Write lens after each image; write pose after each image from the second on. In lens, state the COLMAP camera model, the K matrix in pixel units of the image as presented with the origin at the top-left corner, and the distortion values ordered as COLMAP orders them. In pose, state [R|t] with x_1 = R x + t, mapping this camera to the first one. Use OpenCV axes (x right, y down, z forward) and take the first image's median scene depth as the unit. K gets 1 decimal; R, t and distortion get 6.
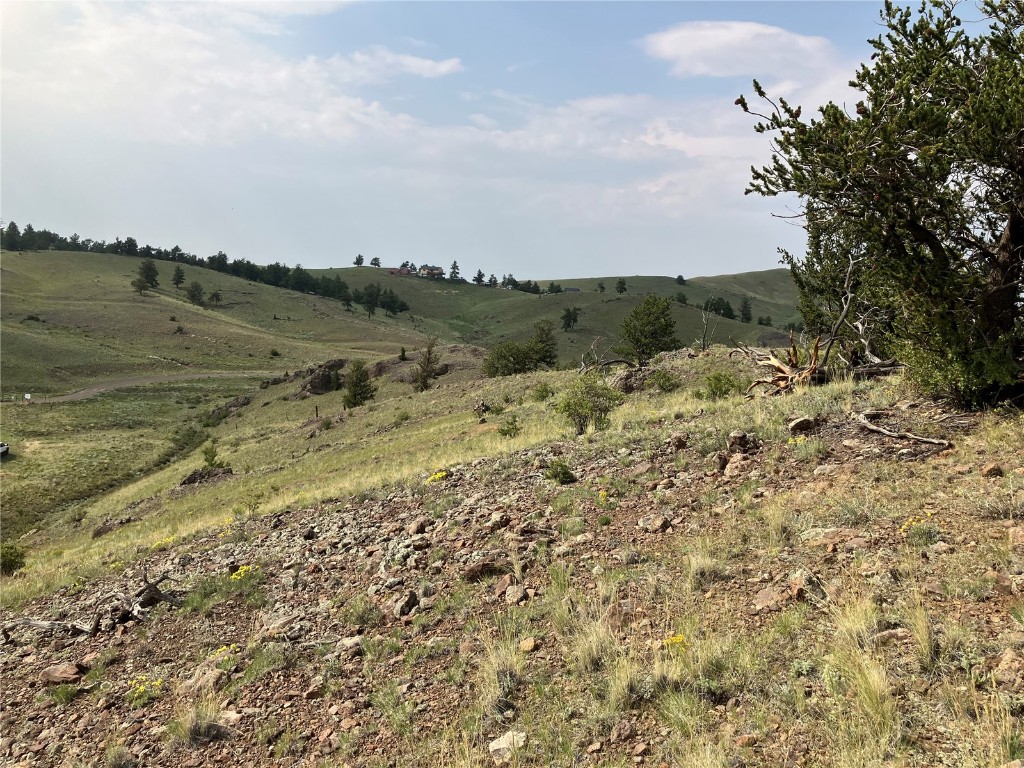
lens RADIAL K [[832.9, 0, 507.6], [0, 832.9, 388.7], [0, 0, 1]] dist [0.059689, -0.124718]
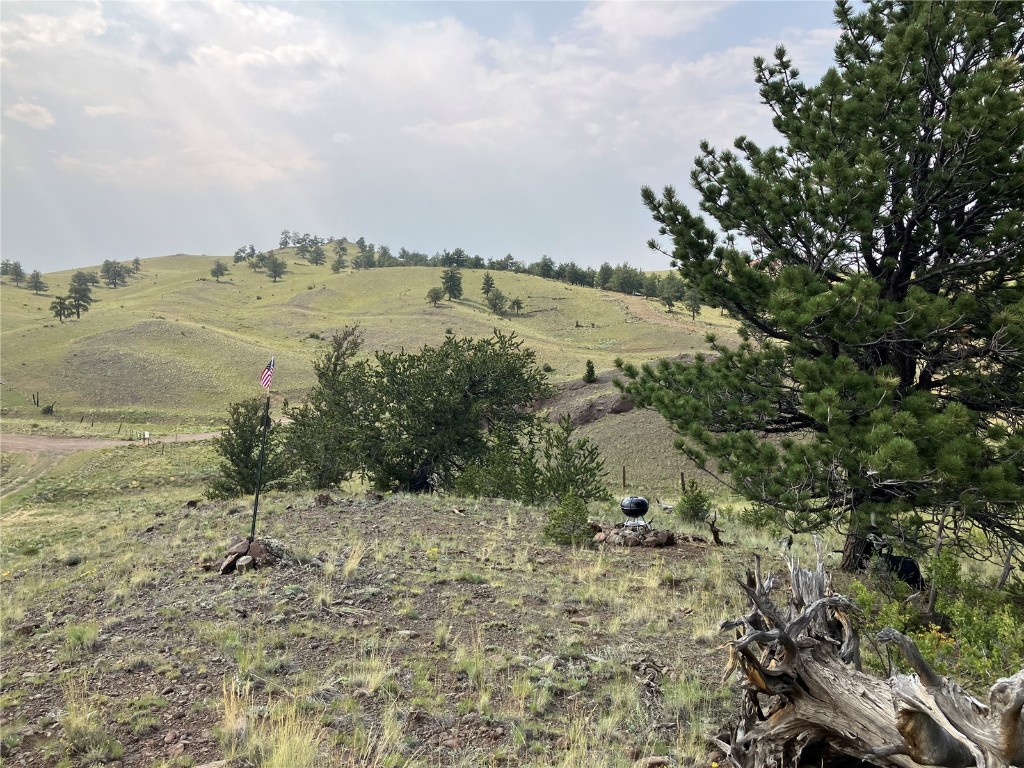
lens RADIAL K [[839.3, 0, 512.0], [0, 839.3, 384.0], [0, 0, 1]] dist [0.055837, 0.012223]
pose [[0.889356, -0.012825, -0.457035, 0.051735], [0.005225, 0.999826, -0.017889, -0.012545], [0.457185, 0.013521, 0.889269, 0.251209]]
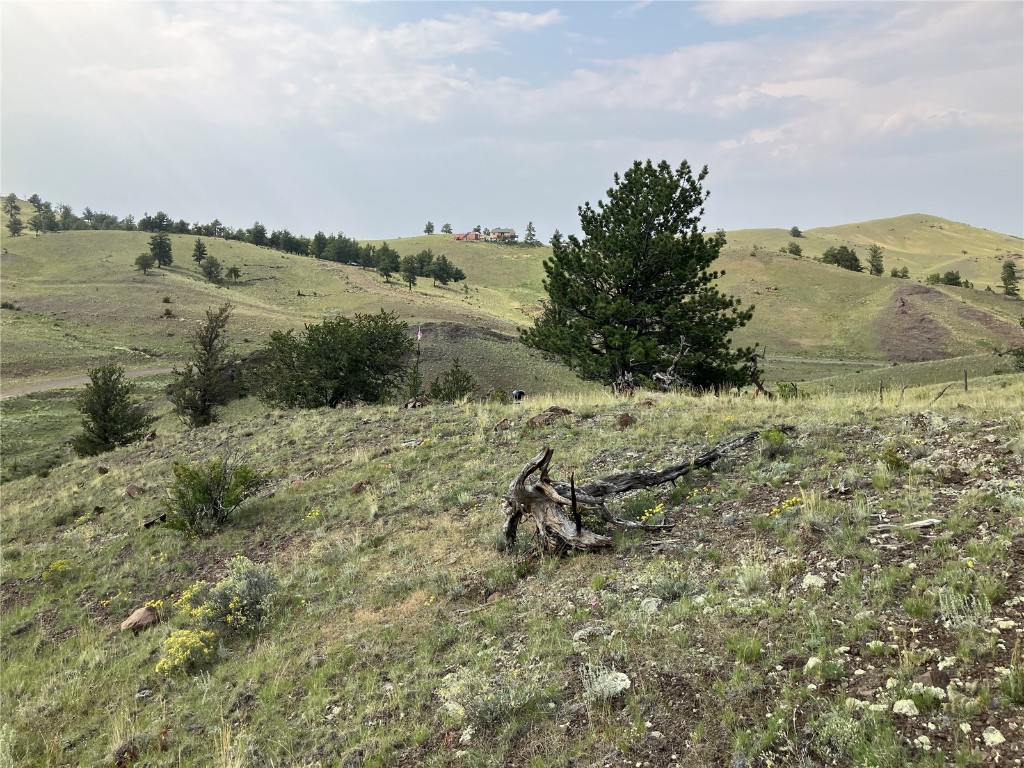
lens RADIAL K [[828.3, 0, 508.7], [0, 828.3, 418.8], [0, 0, 1]] dist [0.057092, -0.134261]
pose [[0.990953, -0.023180, -0.132191, 0.048542], [0.032559, 0.997069, 0.069232, -0.010702], [0.130199, -0.072910, 0.988804, 0.199220]]
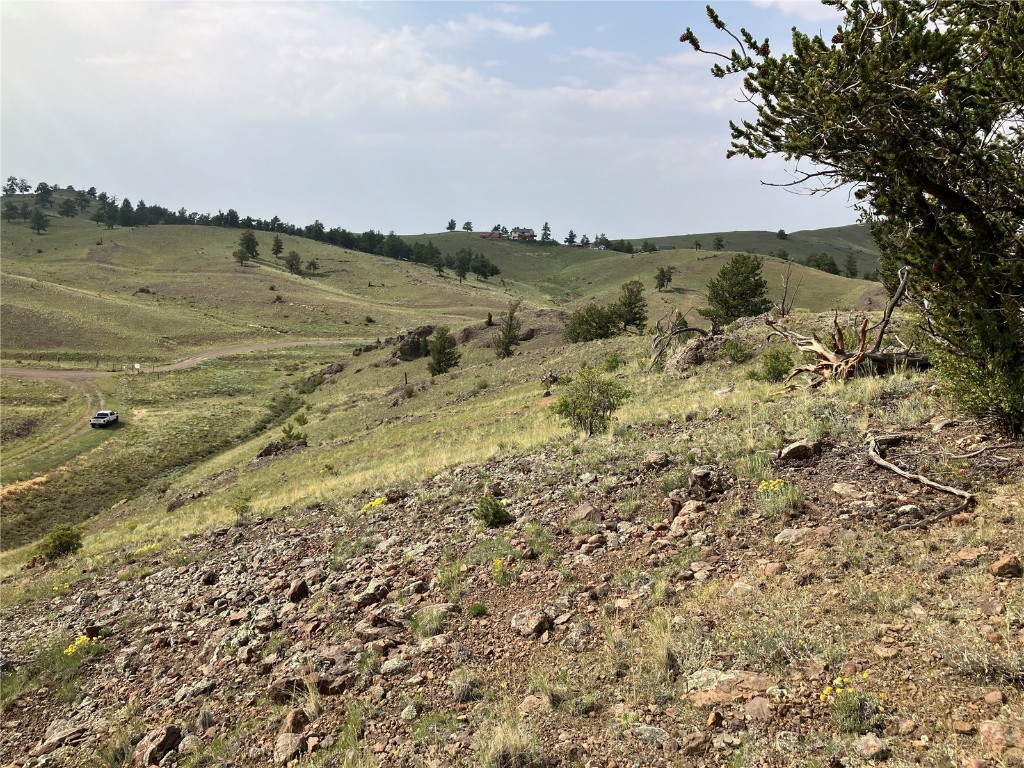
lens RADIAL K [[832.1, 0, 512.0], [0, 832.1, 384.0], [0, 0, 1]] dist [0.063902, -0.127679]
pose [[0.993945, -0.010409, -0.109385, 0.004918], [0.014782, 0.999120, 0.039244, -0.001581], [0.108881, -0.040623, 0.993224, 0.005565]]
